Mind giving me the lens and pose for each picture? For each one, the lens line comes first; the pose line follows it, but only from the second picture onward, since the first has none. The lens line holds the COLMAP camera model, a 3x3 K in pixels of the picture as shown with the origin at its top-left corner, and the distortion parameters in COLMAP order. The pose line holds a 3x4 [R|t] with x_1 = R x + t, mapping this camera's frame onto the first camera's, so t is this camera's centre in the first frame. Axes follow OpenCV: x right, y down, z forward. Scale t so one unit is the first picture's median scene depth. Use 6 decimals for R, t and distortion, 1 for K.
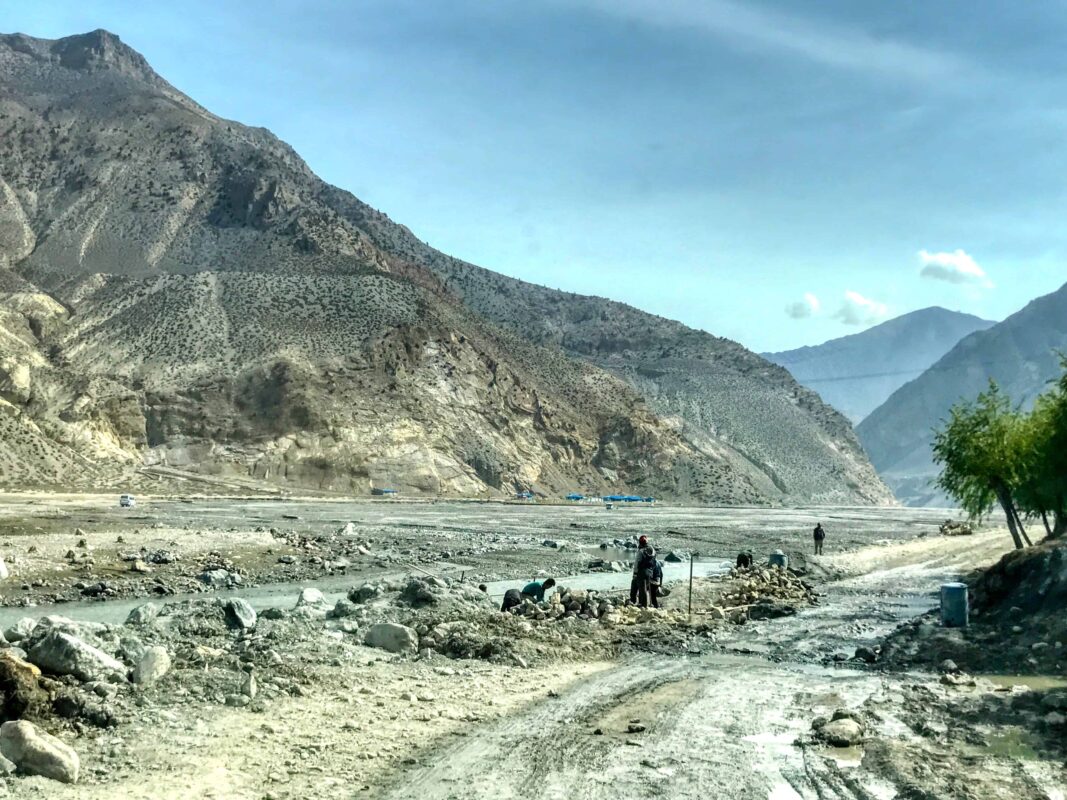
lens RADIAL K [[1376.6, 0, 525.2], [0, 1376.6, 391.9], [0, 0, 1]] dist [0.040438, 0.000000]
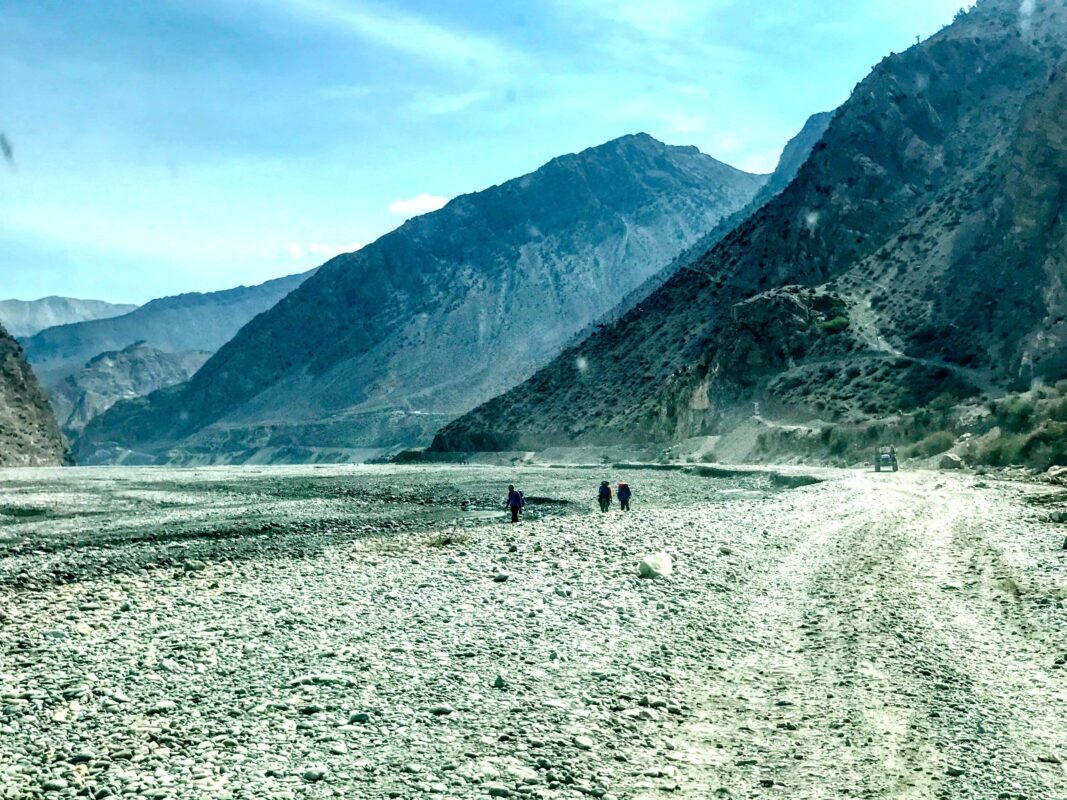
lens RADIAL K [[1376.6, 0, 532.9], [0, 1376.6, 406.6], [0, 0, 1]] dist [0.040438, 0.000000]
pose [[0.945762, -0.015504, 0.324490, 0.241669], [0.002234, 0.999147, 0.041228, 0.022344], [-0.324853, -0.038267, 0.944990, 0.244021]]
